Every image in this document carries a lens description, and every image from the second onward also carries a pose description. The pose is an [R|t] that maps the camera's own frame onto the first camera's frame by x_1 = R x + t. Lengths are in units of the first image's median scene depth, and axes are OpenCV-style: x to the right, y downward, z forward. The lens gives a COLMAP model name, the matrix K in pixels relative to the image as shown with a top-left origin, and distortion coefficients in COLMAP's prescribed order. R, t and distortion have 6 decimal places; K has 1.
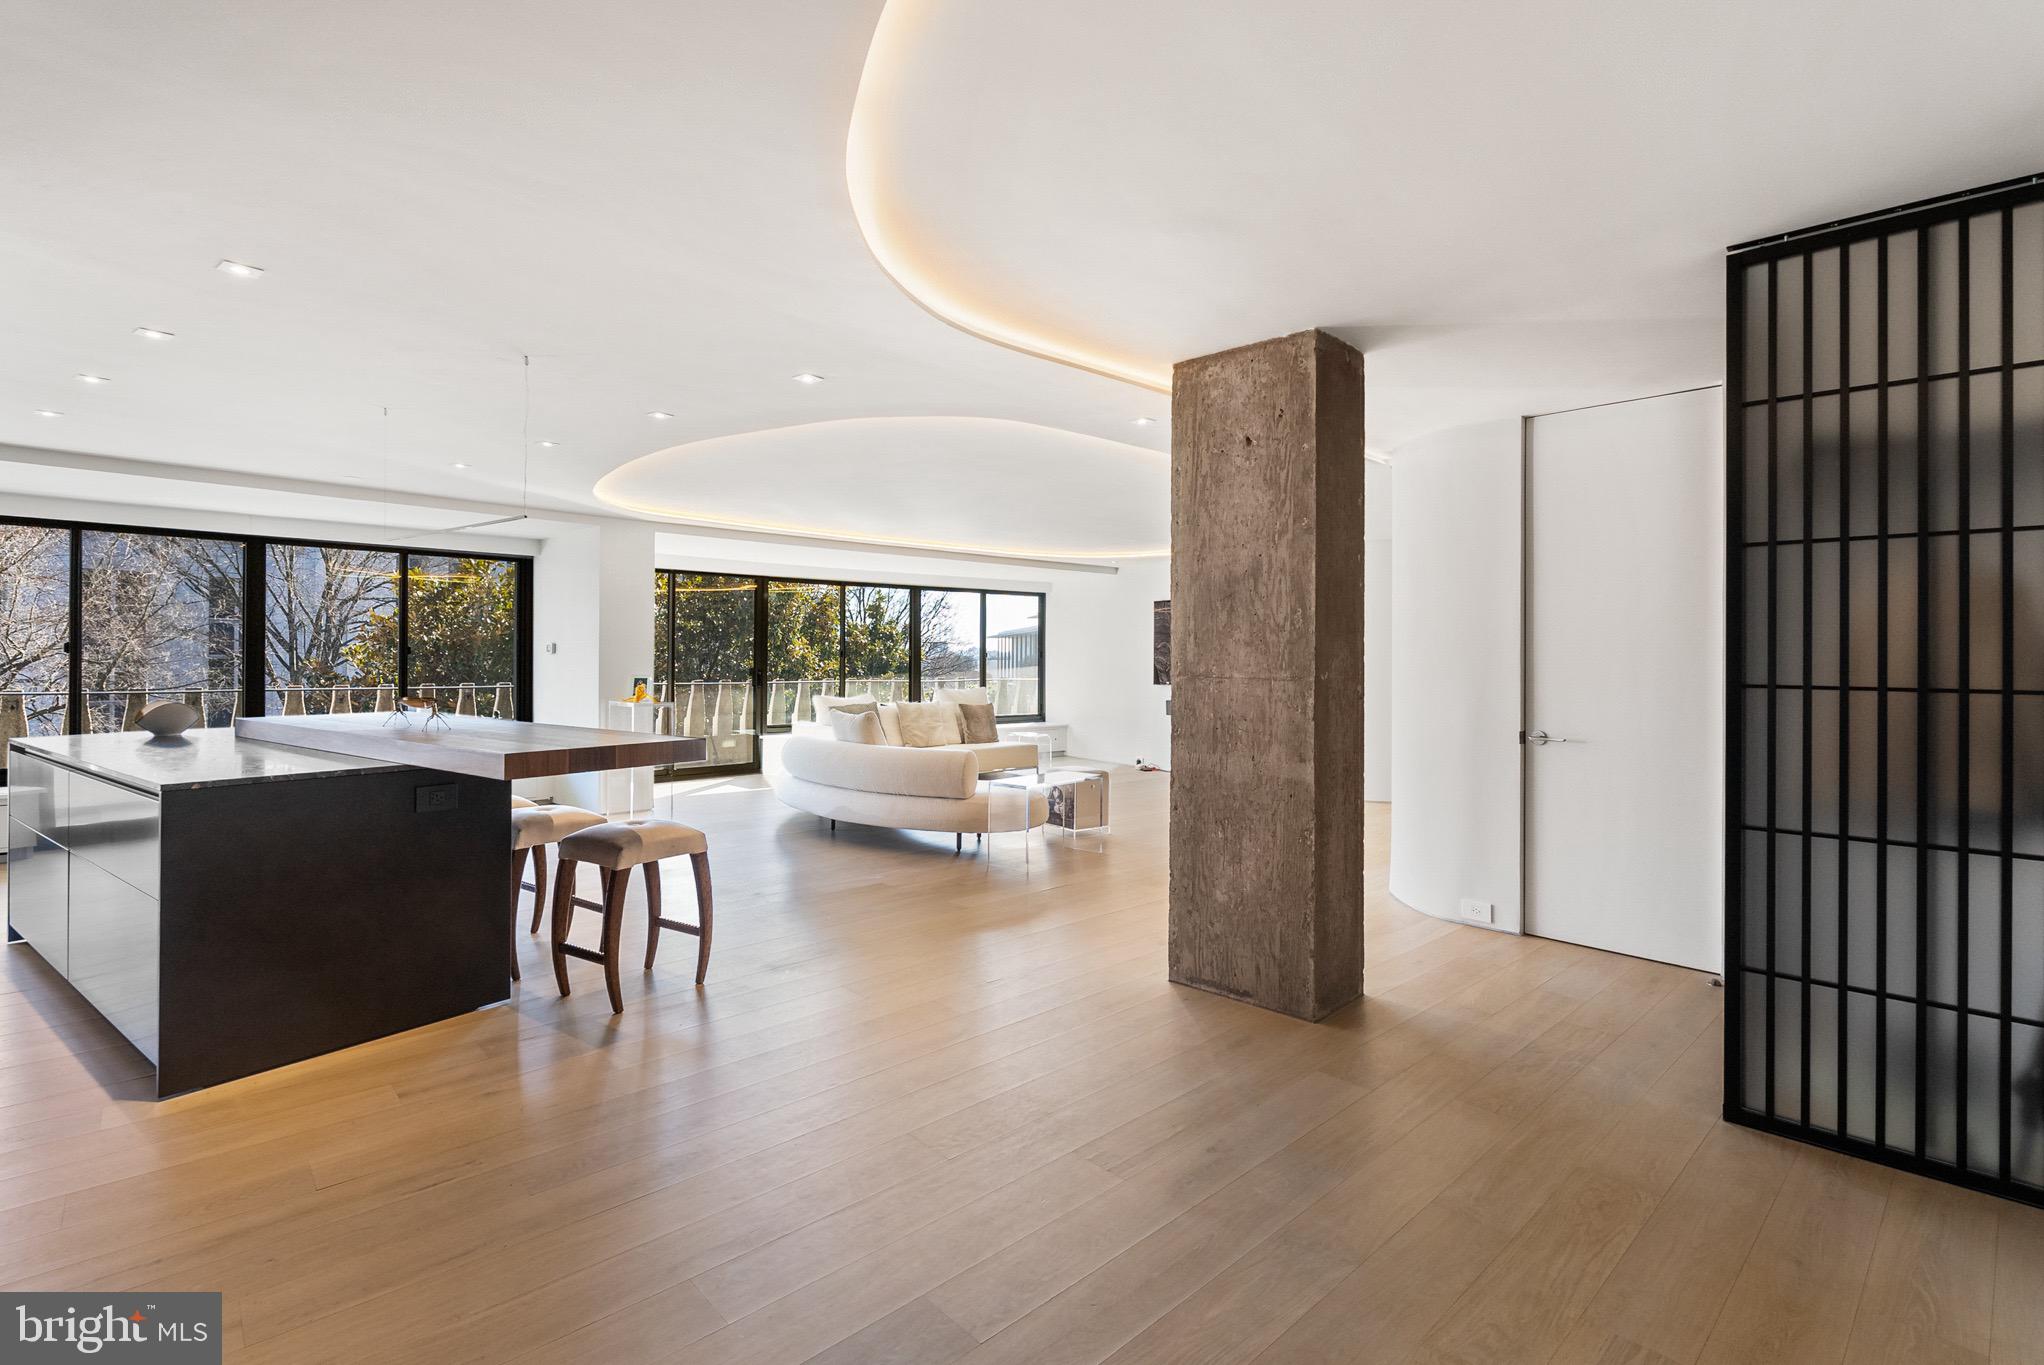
lens RADIAL K [[937.0, 0, 1009.3], [0, 937.0, 654.8], [0, 0, 1]] dist [0.000088, 0.000154]
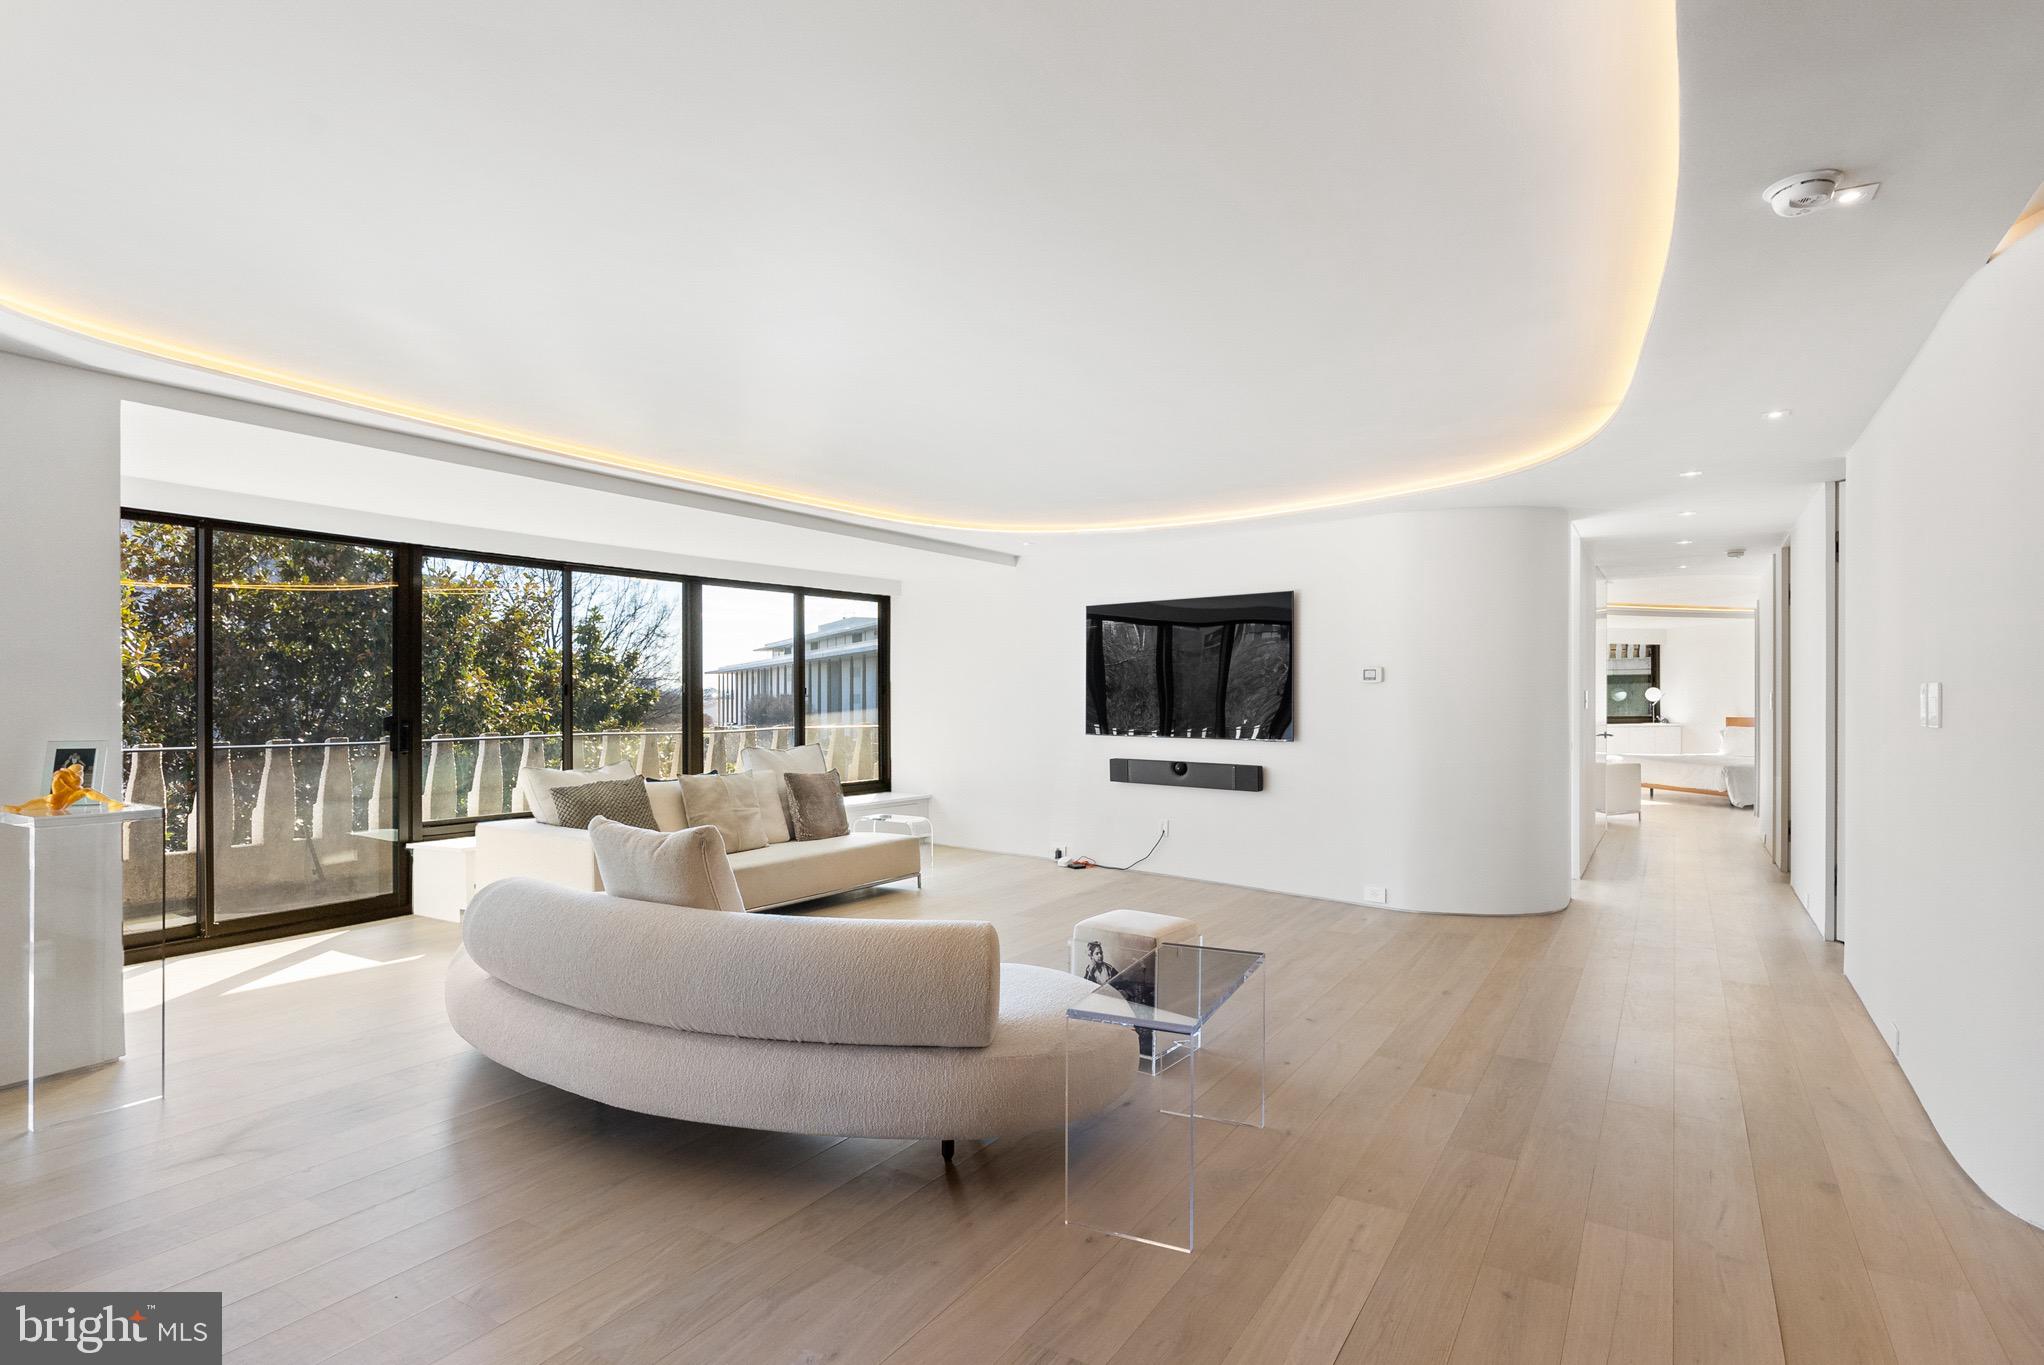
lens RADIAL K [[1040.3, 0, 1021.9], [0, 1040.3, 701.5], [0, 0, 1]] dist [0.000004, -0.000418]
pose [[0.963938, -0.008541, 0.265991, -0.075805], [0.006234, 0.999935, 0.009516, 0.001650], [-0.266055, -0.007514, 0.963929, 0.298626]]
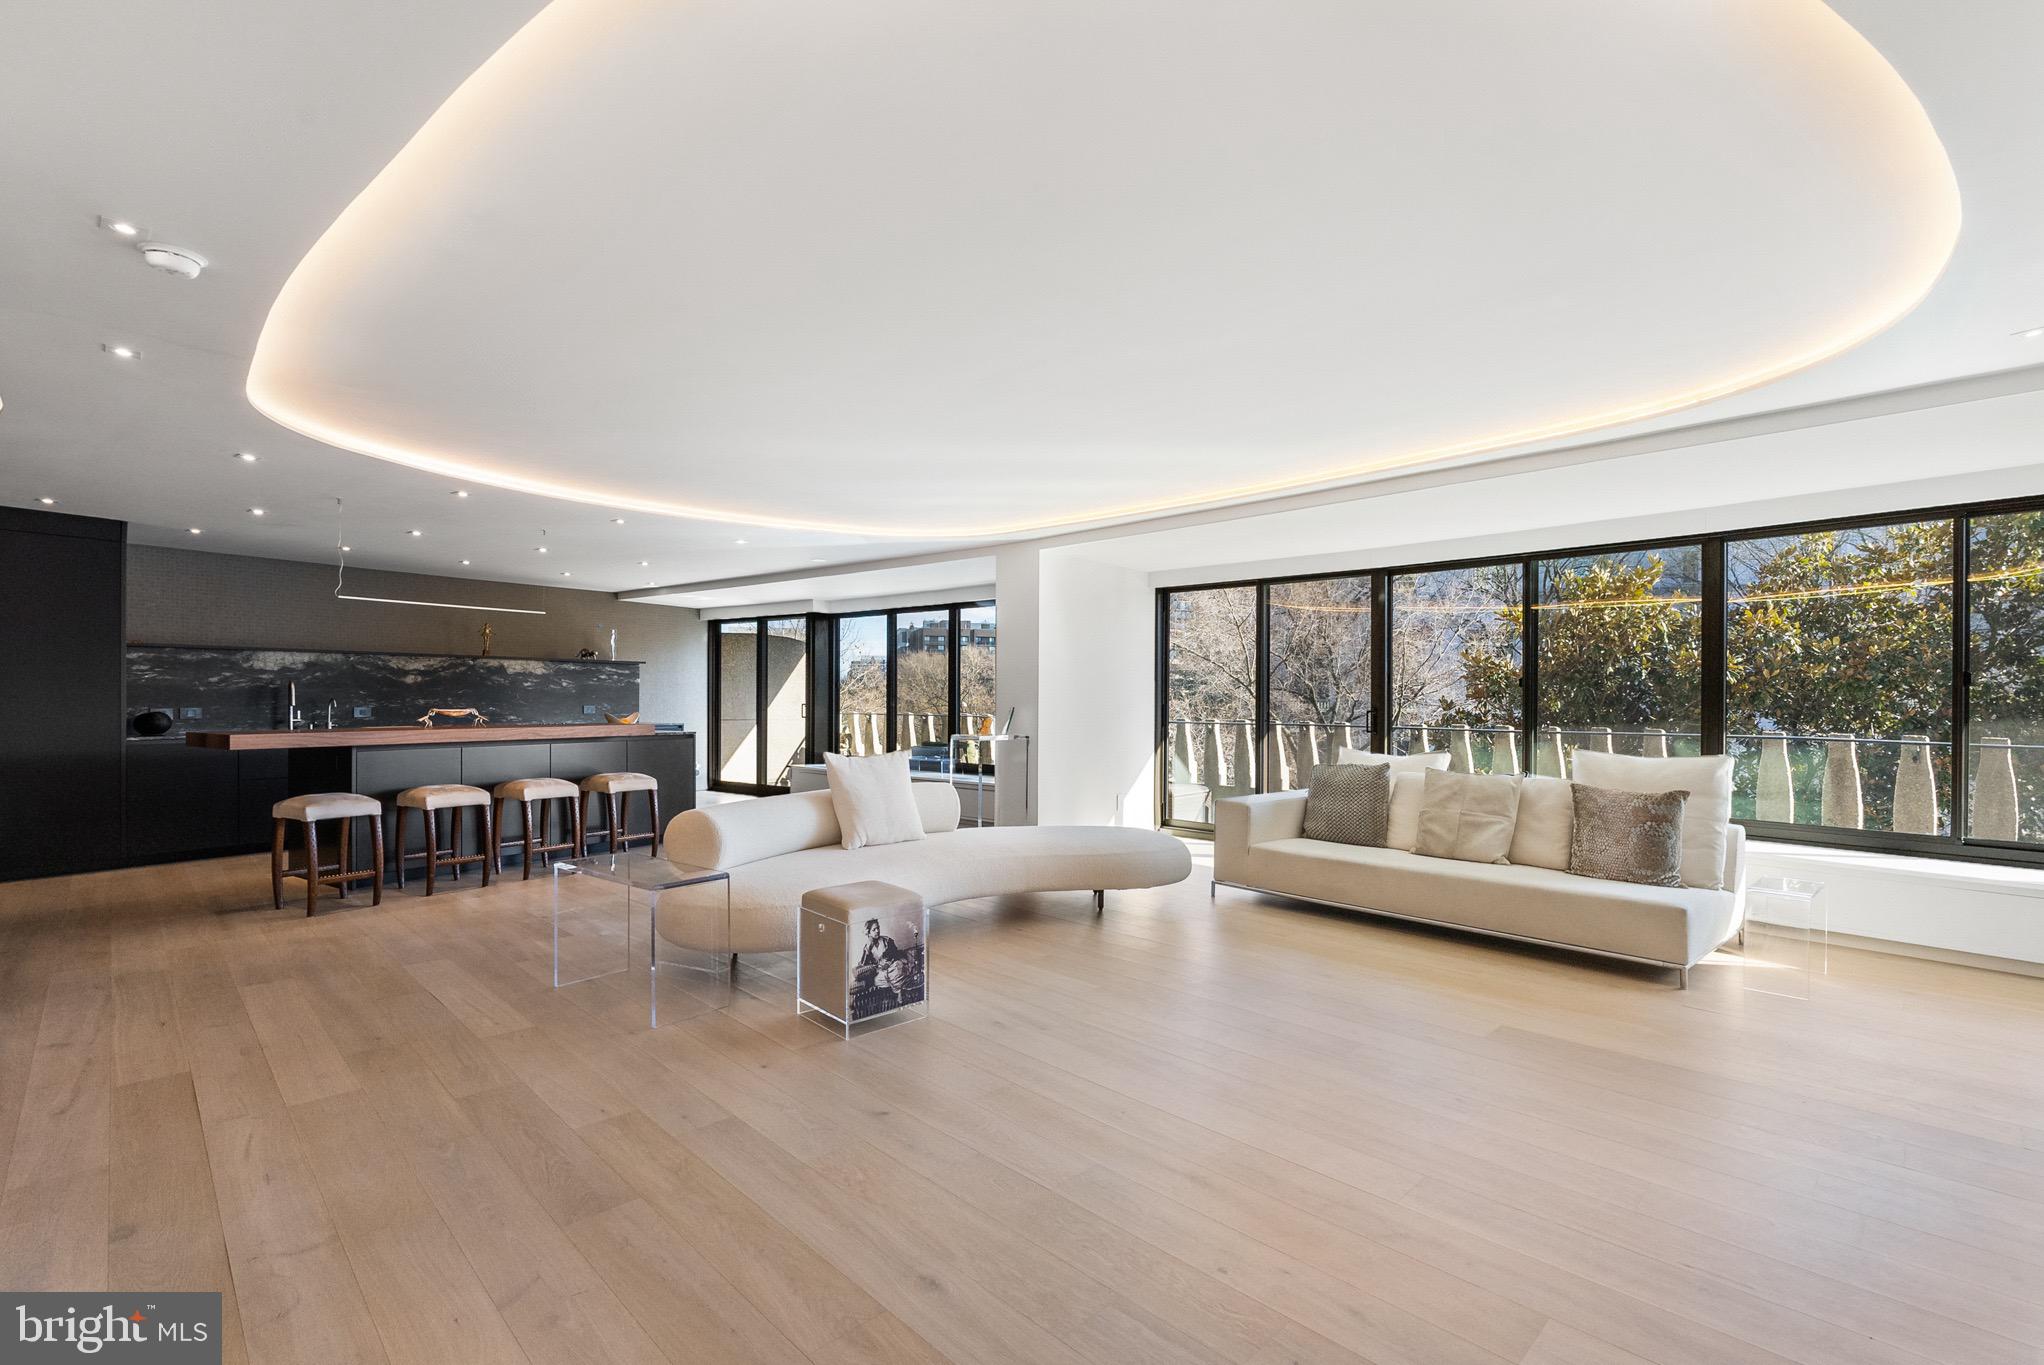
lens RADIAL K [[924.5, 0, 1026.7], [0, 924.5, 697.5], [0, 0, 1]] dist [-0.000571, -0.000737]
pose [[0.040993, -0.006200, -0.999140, 0.353827], [-0.001981, 0.999978, -0.006287, 0.012334], [0.999157, 0.002237, 0.040980, 0.647801]]
